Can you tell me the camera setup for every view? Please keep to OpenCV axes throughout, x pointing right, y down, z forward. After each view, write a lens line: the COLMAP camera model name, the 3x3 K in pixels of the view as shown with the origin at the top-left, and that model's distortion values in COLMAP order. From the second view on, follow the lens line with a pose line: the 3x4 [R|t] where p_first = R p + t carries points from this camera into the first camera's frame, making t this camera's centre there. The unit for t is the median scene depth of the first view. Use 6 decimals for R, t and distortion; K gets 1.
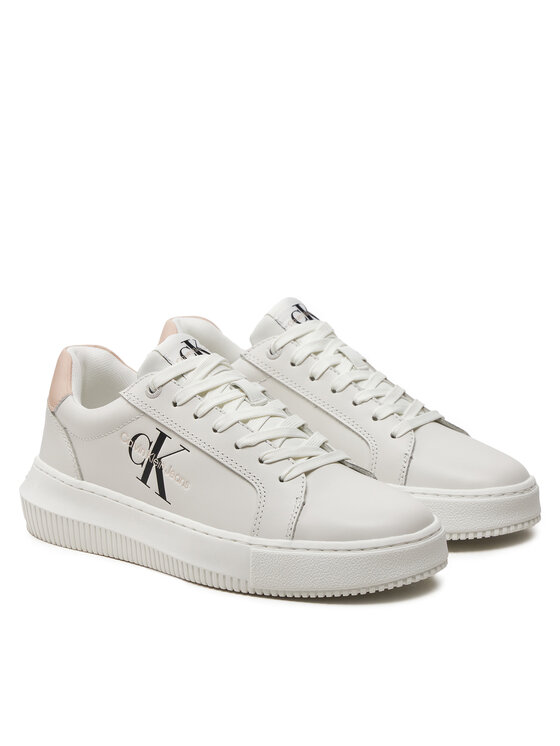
lens RADIAL K [[2828.8, 0, 280.0], [0, 2828.8, 373.0], [0, 0, 1]] dist [-0.024572, -0.095557]
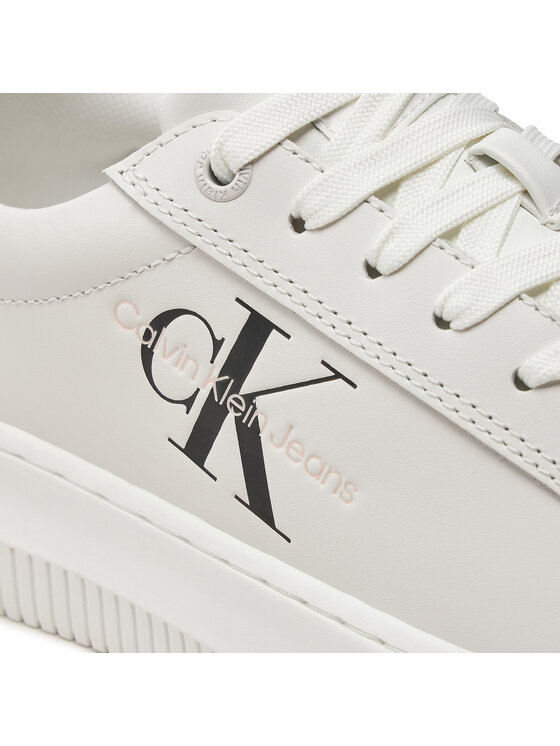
lens RADIAL K [[2828.8, 0, 280.0], [0, 2828.8, 373.0], [0, 0, 1]] dist [-0.024572, -0.095557]
pose [[0.993648, -0.031499, 0.108031, -0.073006], [0.003286, 0.967736, 0.251944, -0.051315], [-0.112482, -0.249989, 0.961693, 0.697021]]
